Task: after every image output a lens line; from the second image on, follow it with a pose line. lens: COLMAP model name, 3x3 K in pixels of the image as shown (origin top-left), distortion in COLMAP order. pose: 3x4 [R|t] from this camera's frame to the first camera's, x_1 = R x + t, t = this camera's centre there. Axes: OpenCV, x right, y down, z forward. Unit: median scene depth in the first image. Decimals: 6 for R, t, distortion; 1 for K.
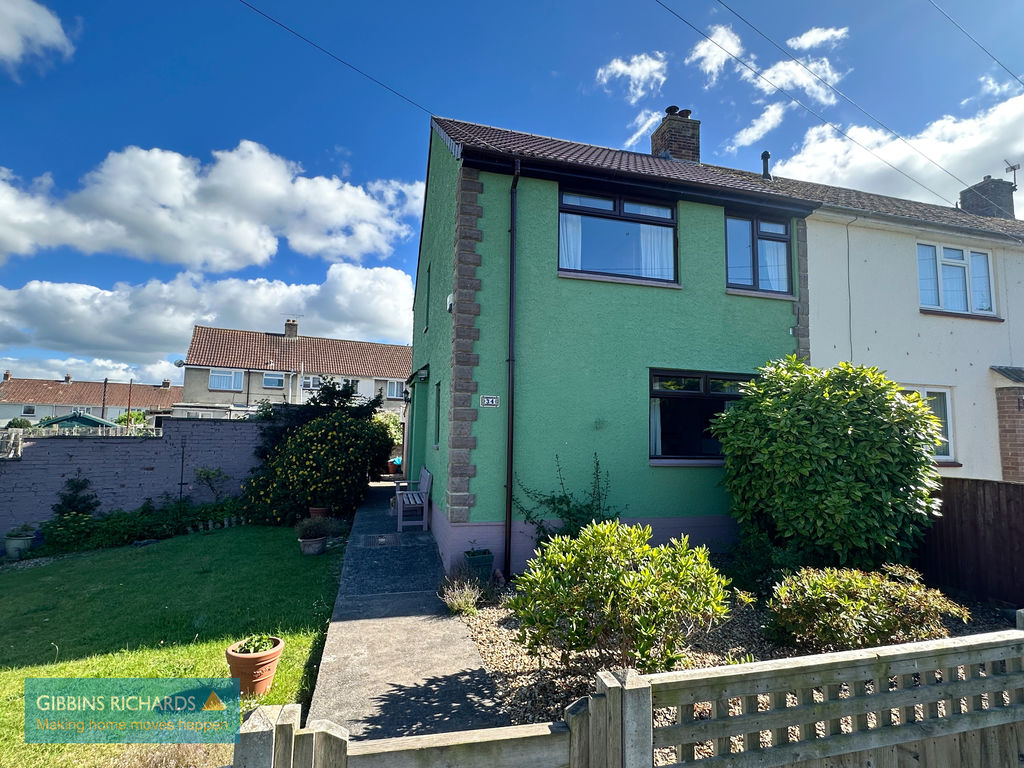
lens RADIAL K [[502.9, 0, 514.1], [0, 502.9, 379.3], [0, 0, 1]] dist [0.012576, 0.000954]
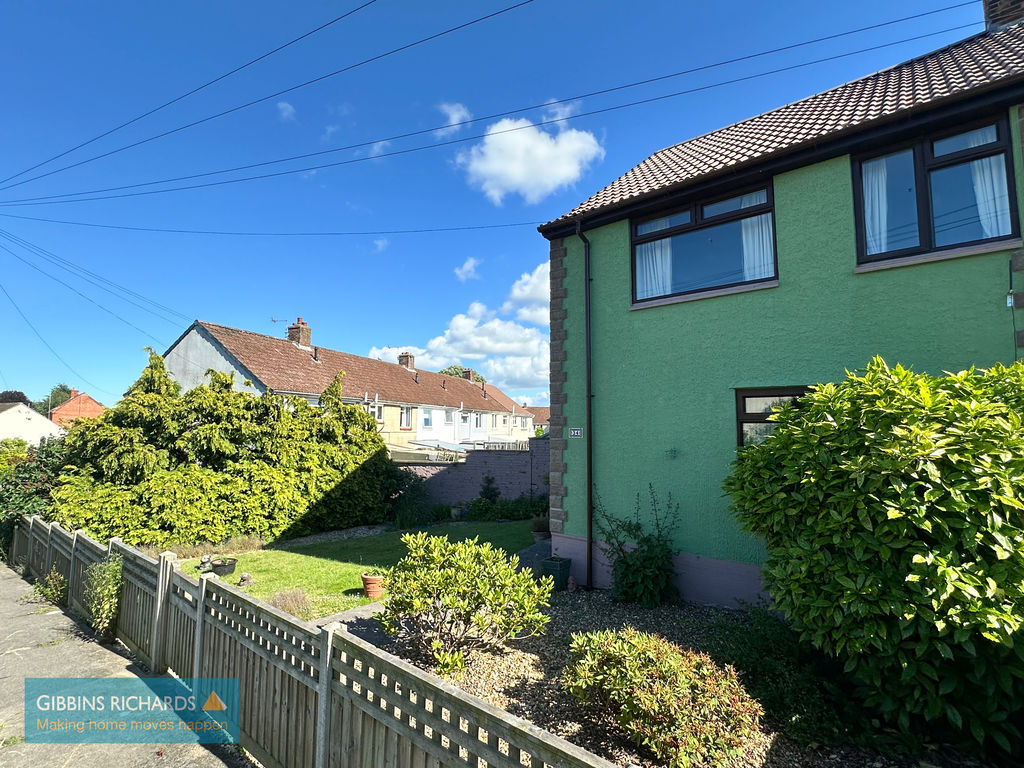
lens RADIAL K [[502.9, 0, 512.9], [0, 502.9, 381.2], [0, 0, 1]] dist [0.012576, 0.000954]
pose [[0.579960, -0.096302, -0.808933, 0.726227], [0.090970, 0.994433, -0.053165, -0.023670], [0.809550, -0.042755, 0.585493, 0.177309]]
